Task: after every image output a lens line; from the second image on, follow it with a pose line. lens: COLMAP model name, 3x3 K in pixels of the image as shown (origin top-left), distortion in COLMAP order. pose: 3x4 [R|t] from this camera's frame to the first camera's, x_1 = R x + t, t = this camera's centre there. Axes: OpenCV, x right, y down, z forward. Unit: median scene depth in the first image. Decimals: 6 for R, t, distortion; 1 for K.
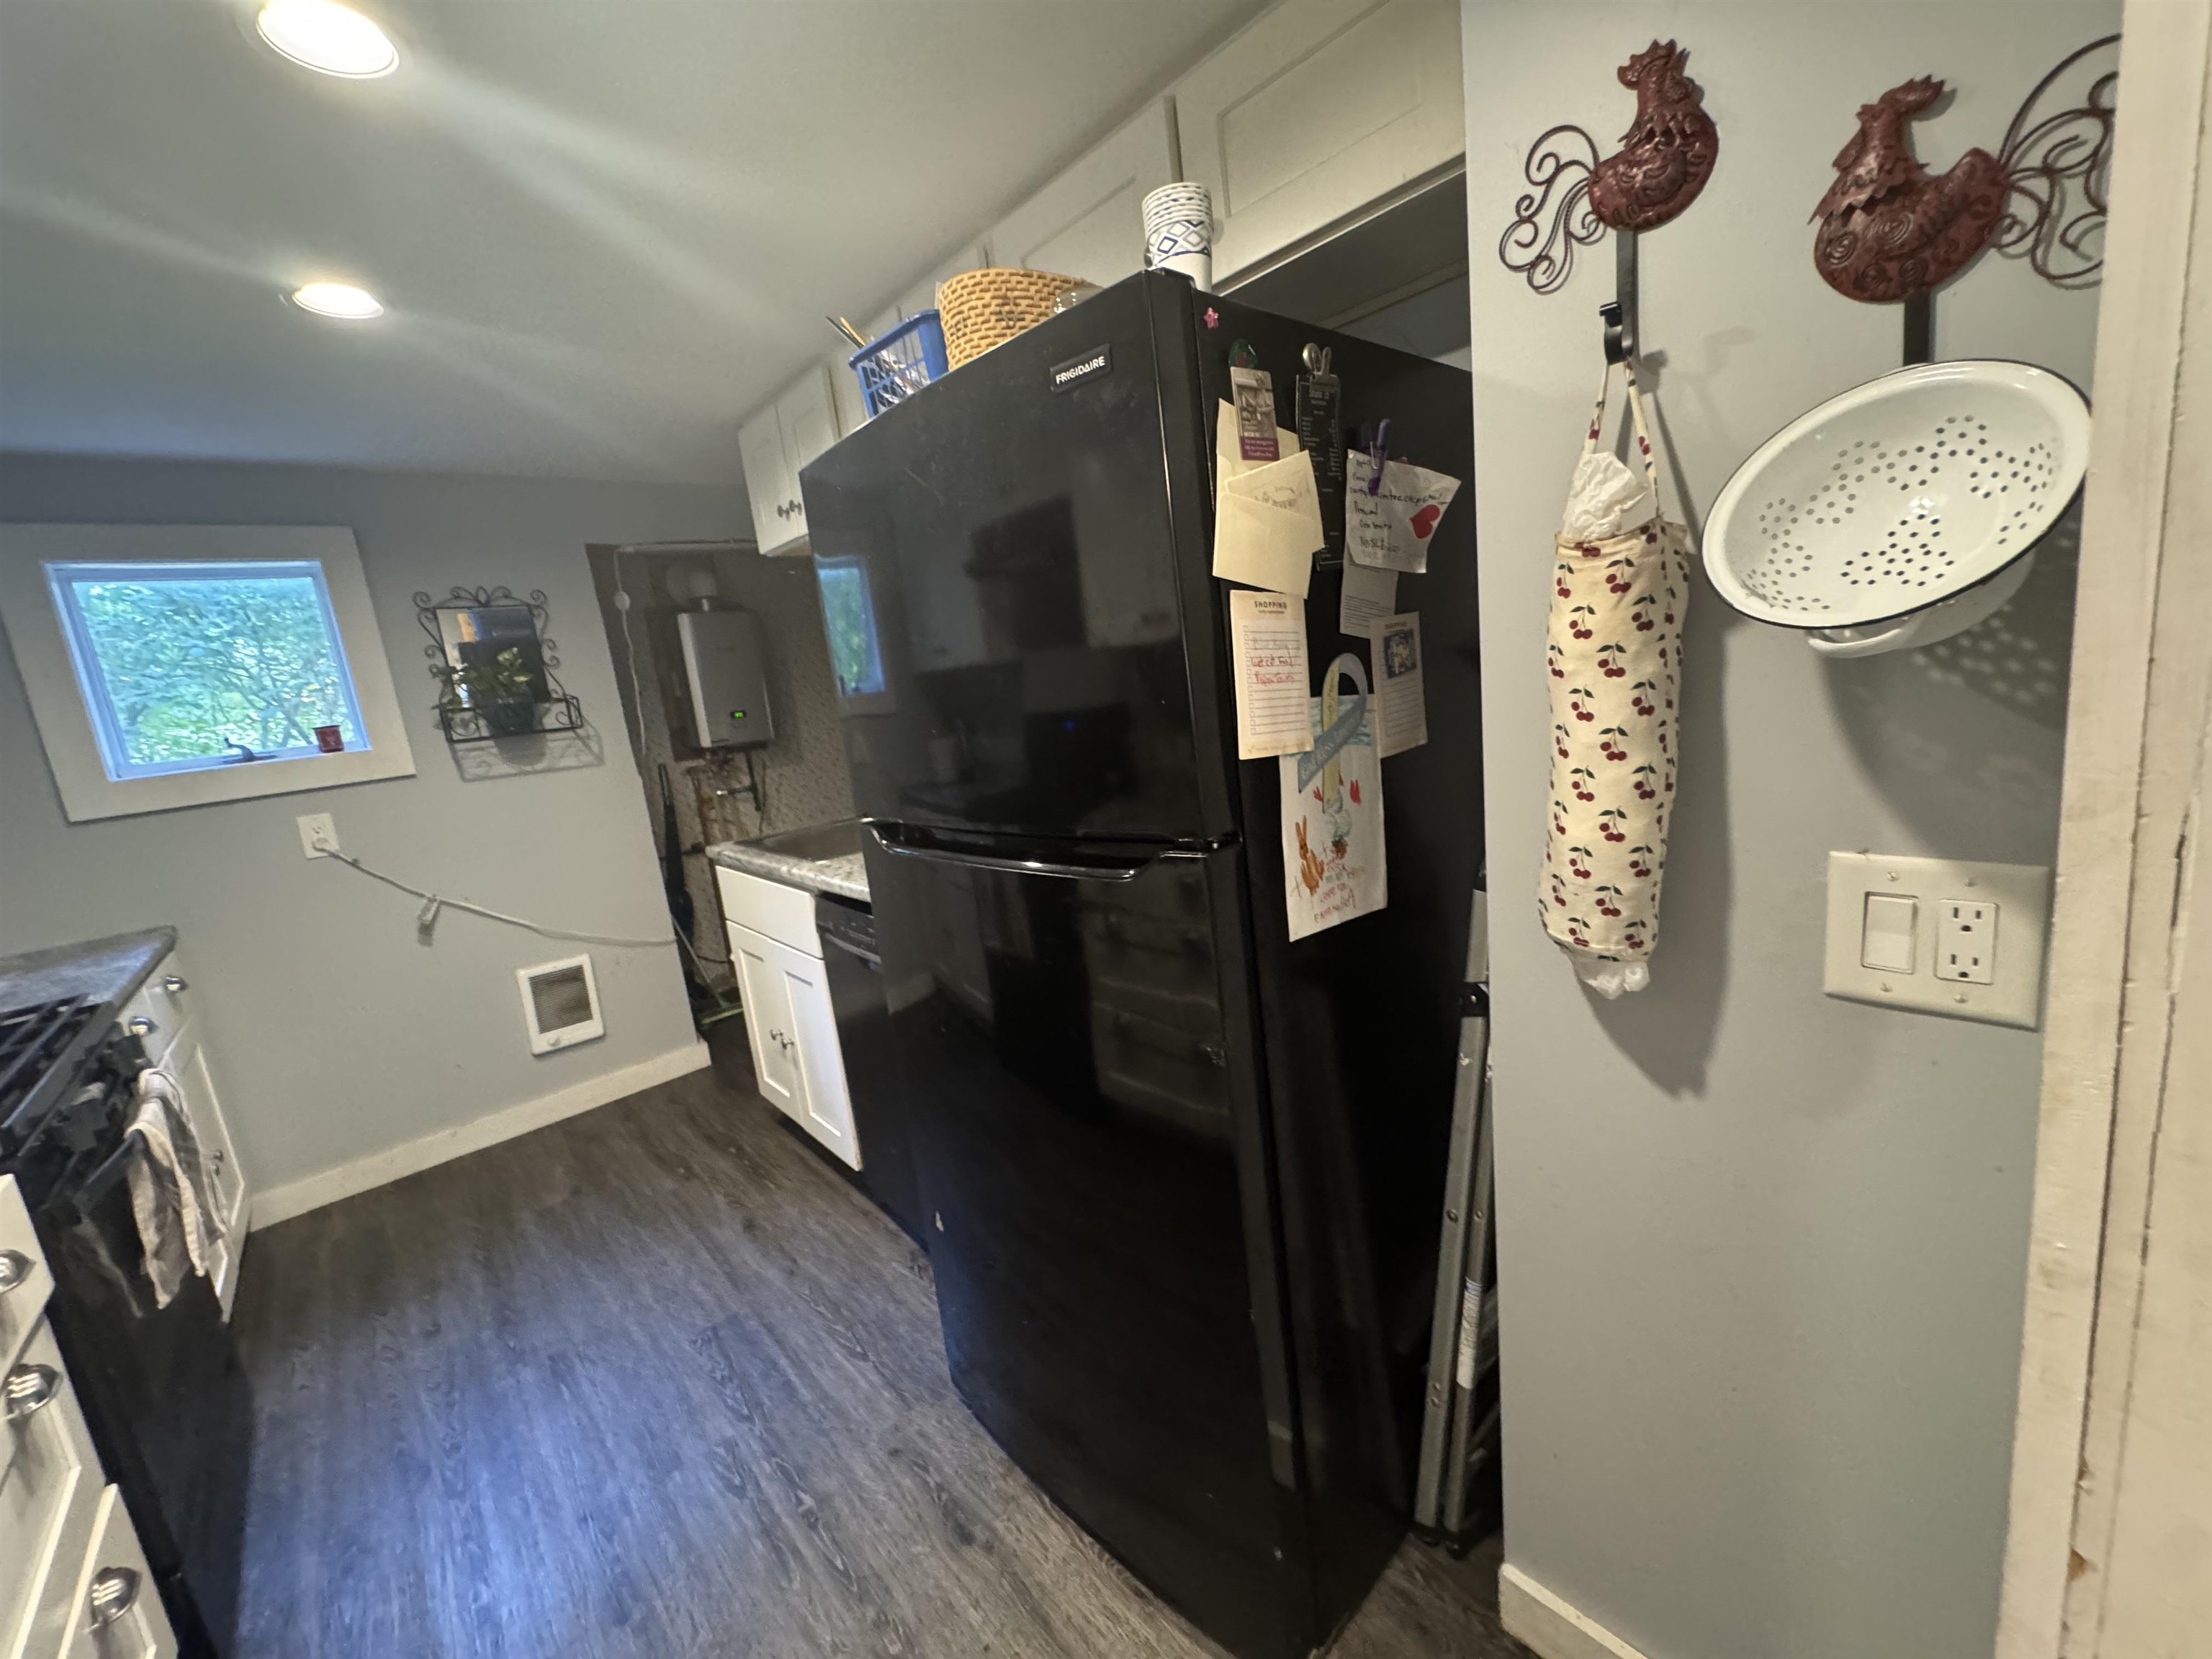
lens RADIAL K [[882.2, 0, 1107.8], [0, 882.2, 825.7], [0, 0, 1]] dist [-0.006128, 0.001148]
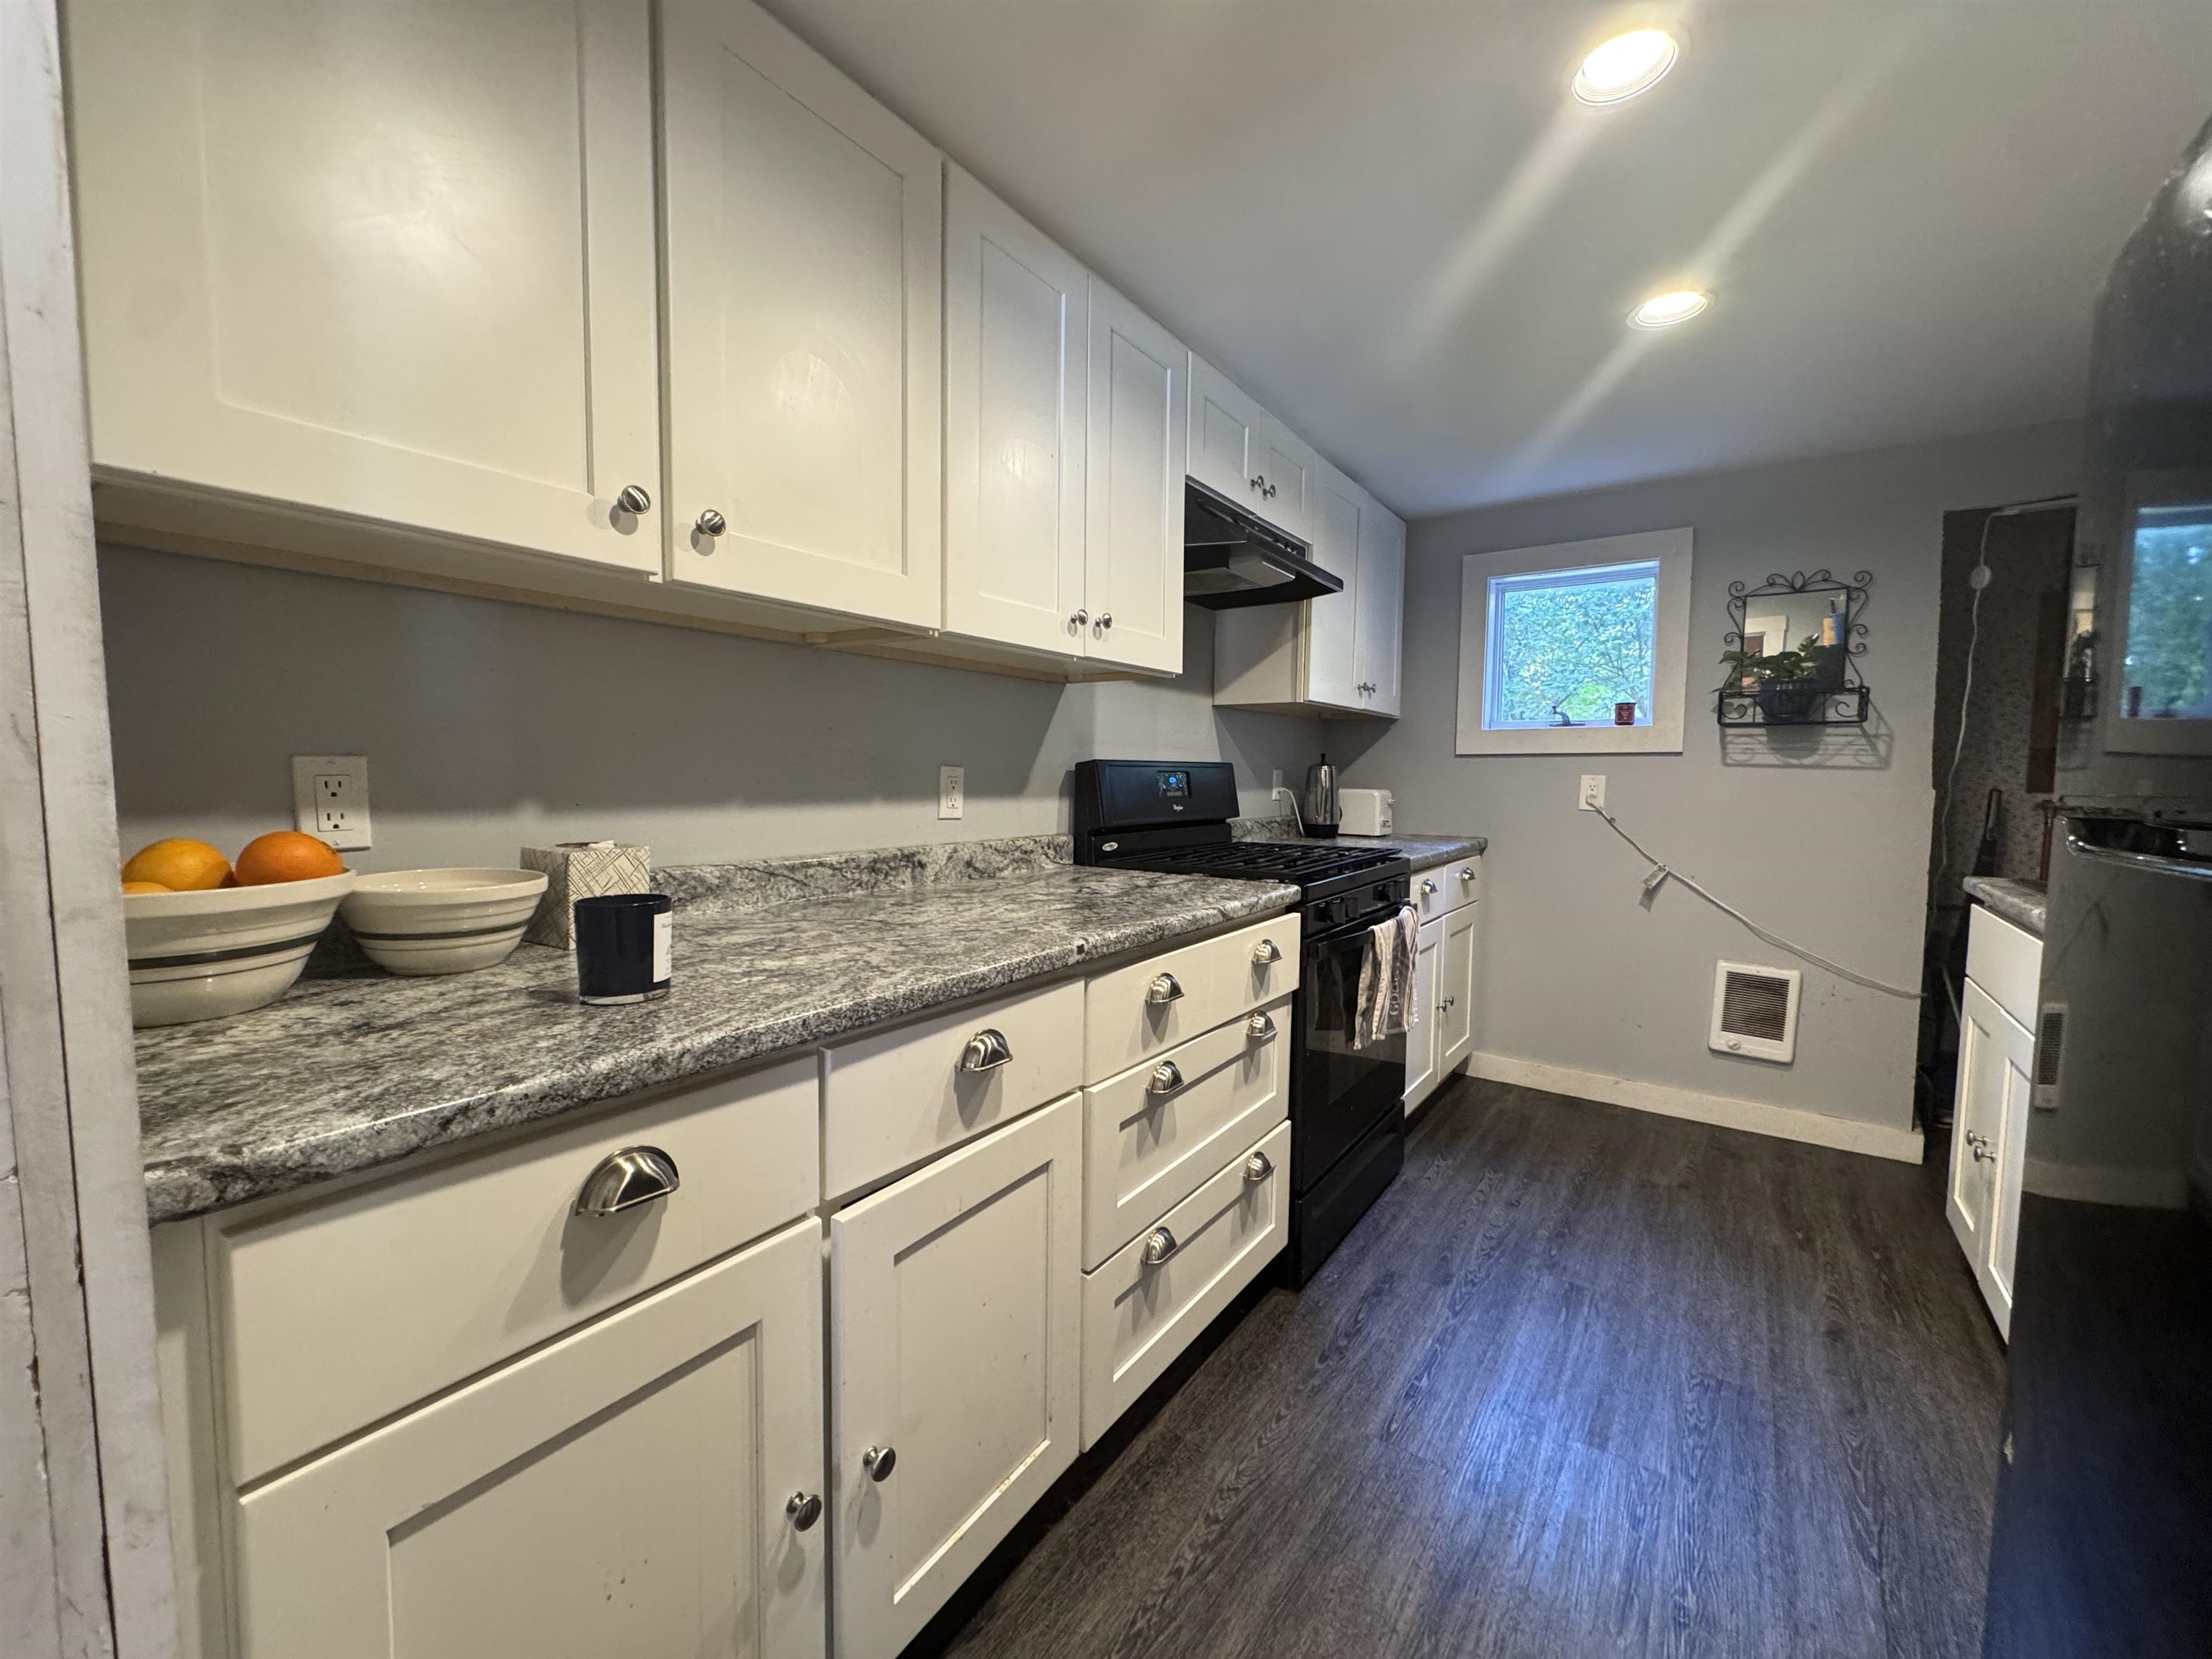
lens RADIAL K [[882.2, 0, 1102.1], [0, 882.2, 828.7], [0, 0, 1]] dist [-0.006128, 0.001148]
pose [[0.215057, 0.179006, -0.960056, 0.109361], [-0.207937, 0.968909, 0.134078, 0.035247], [0.954208, 0.170797, 0.245593, 0.075276]]
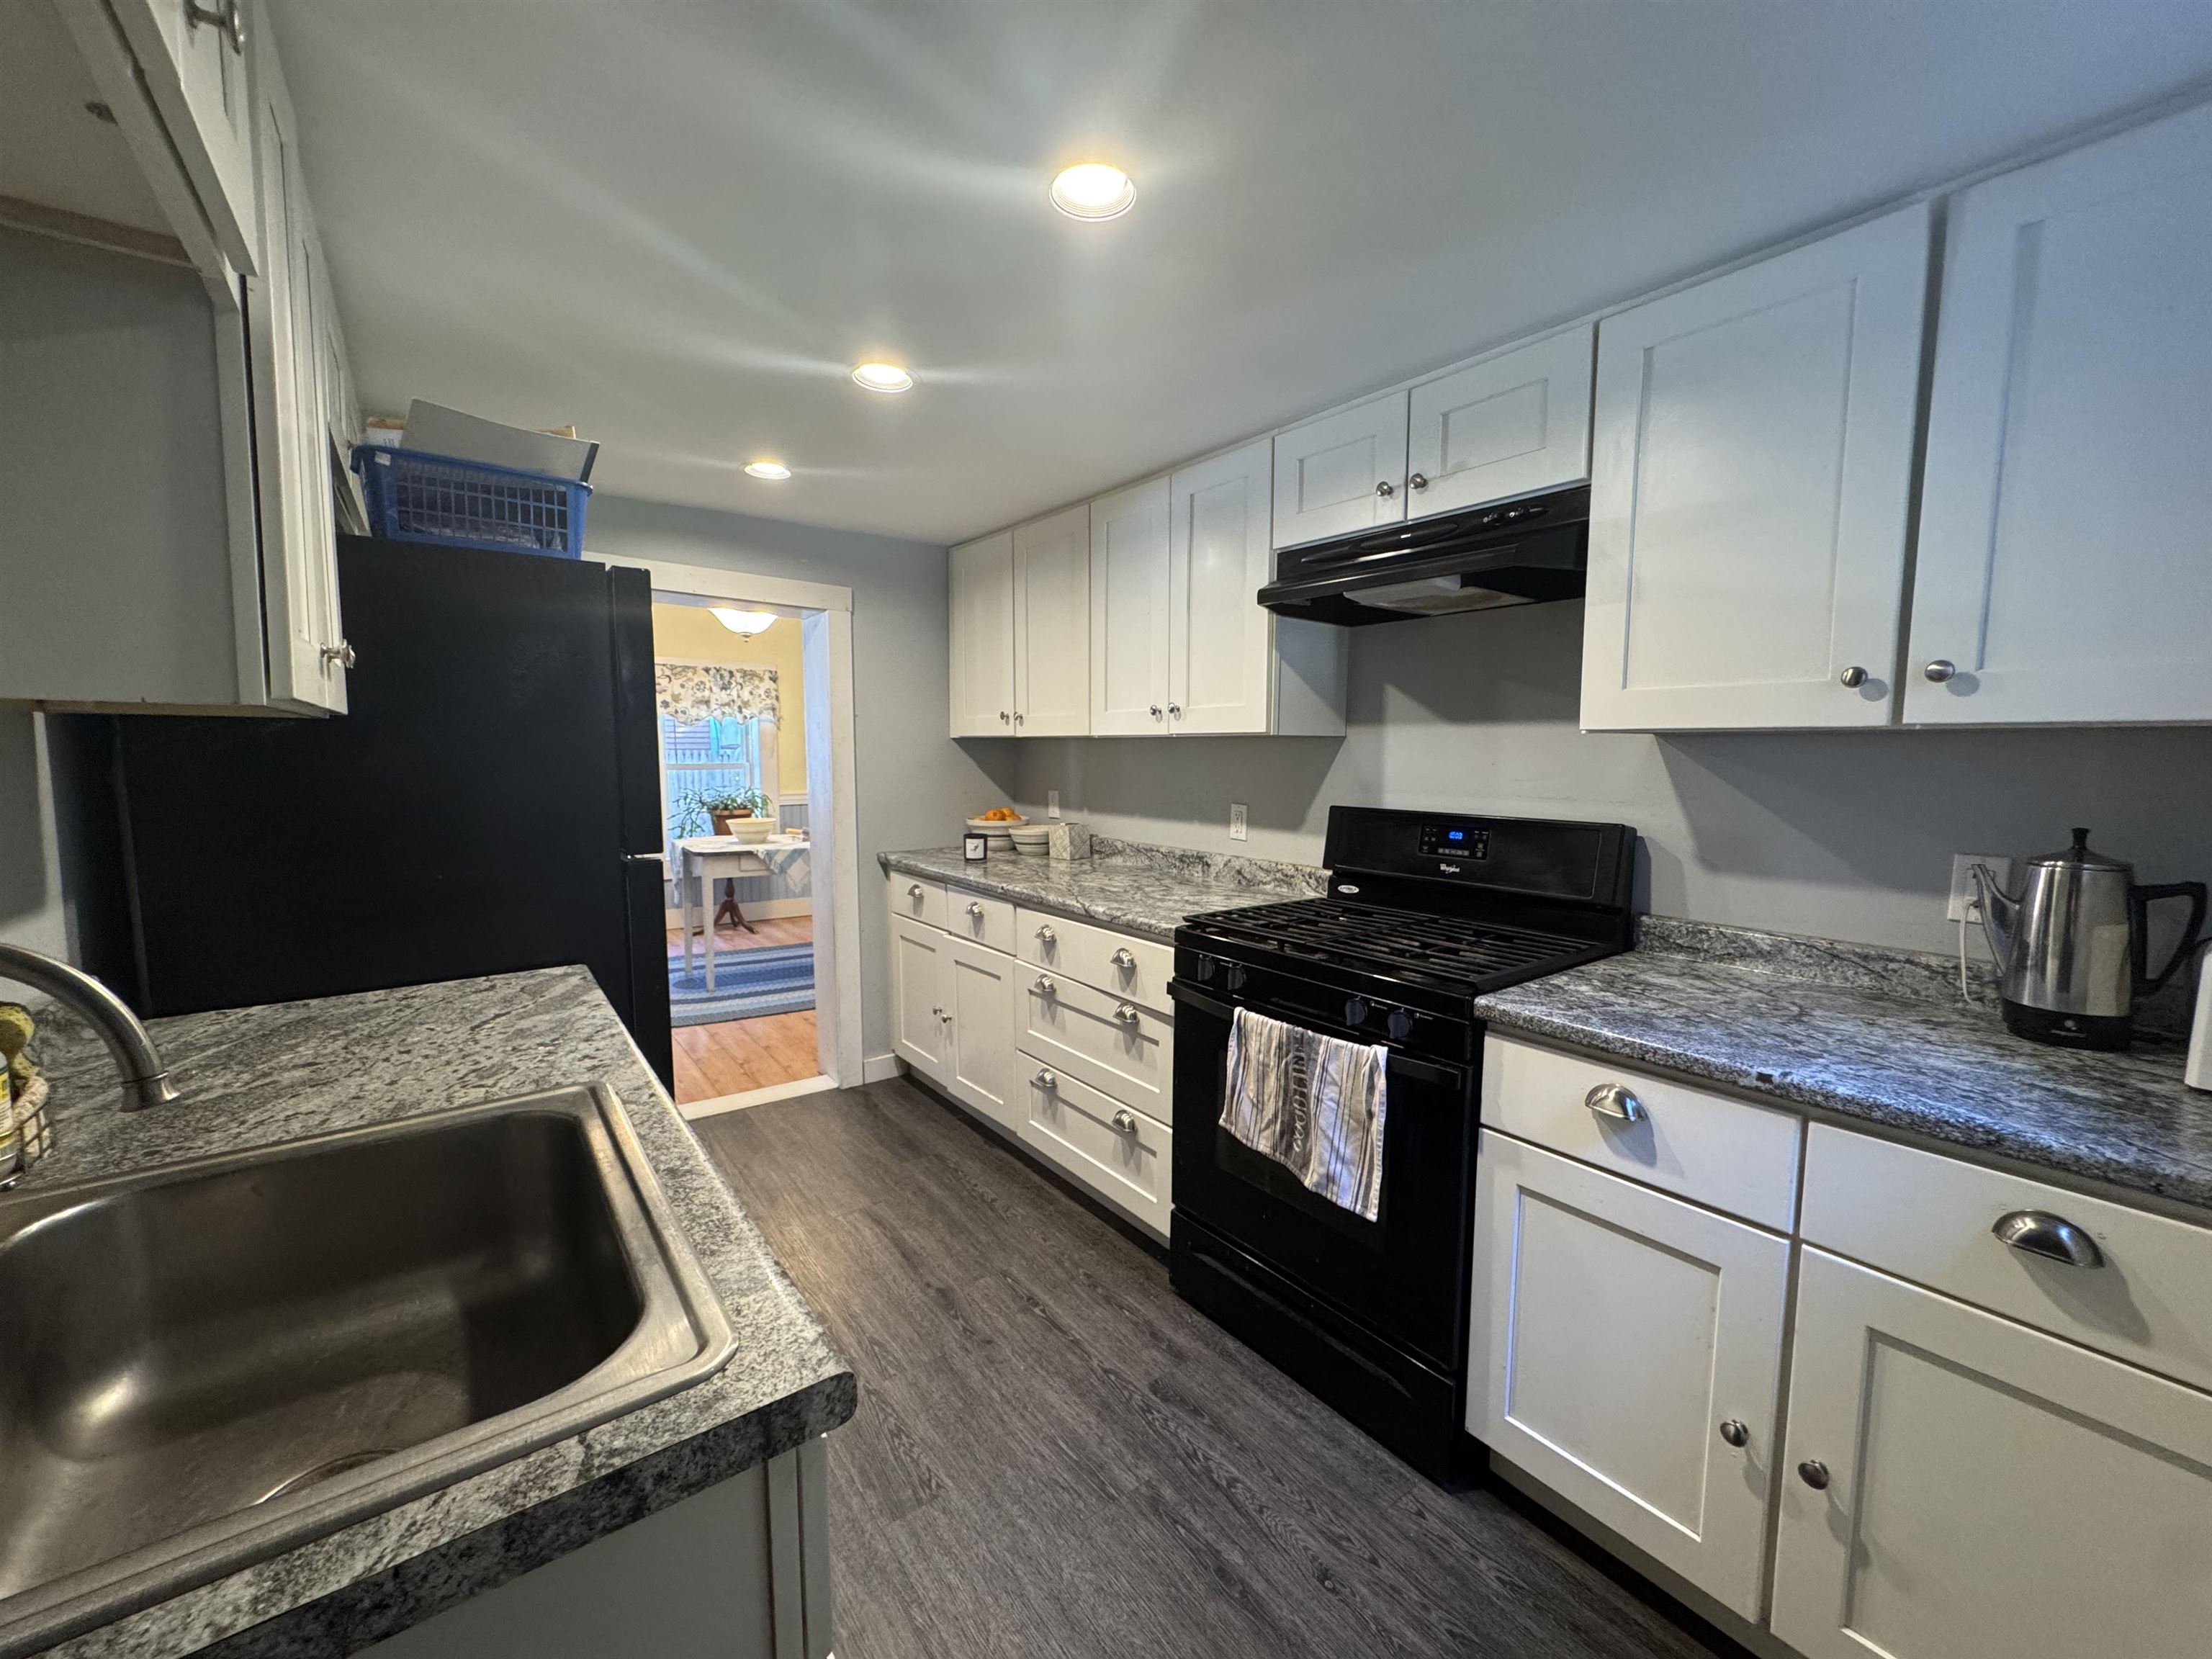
lens RADIAL K [[882.2, 0, 1106.0], [0, 882.2, 829.9], [0, 0, 1]] dist [-0.006128, 0.001148]
pose [[-0.990533, 0.102490, 0.091329, -0.526117], [0.123039, 0.957865, 0.259530, -0.148243], [-0.060881, 0.268310, -0.961407, 1.115644]]
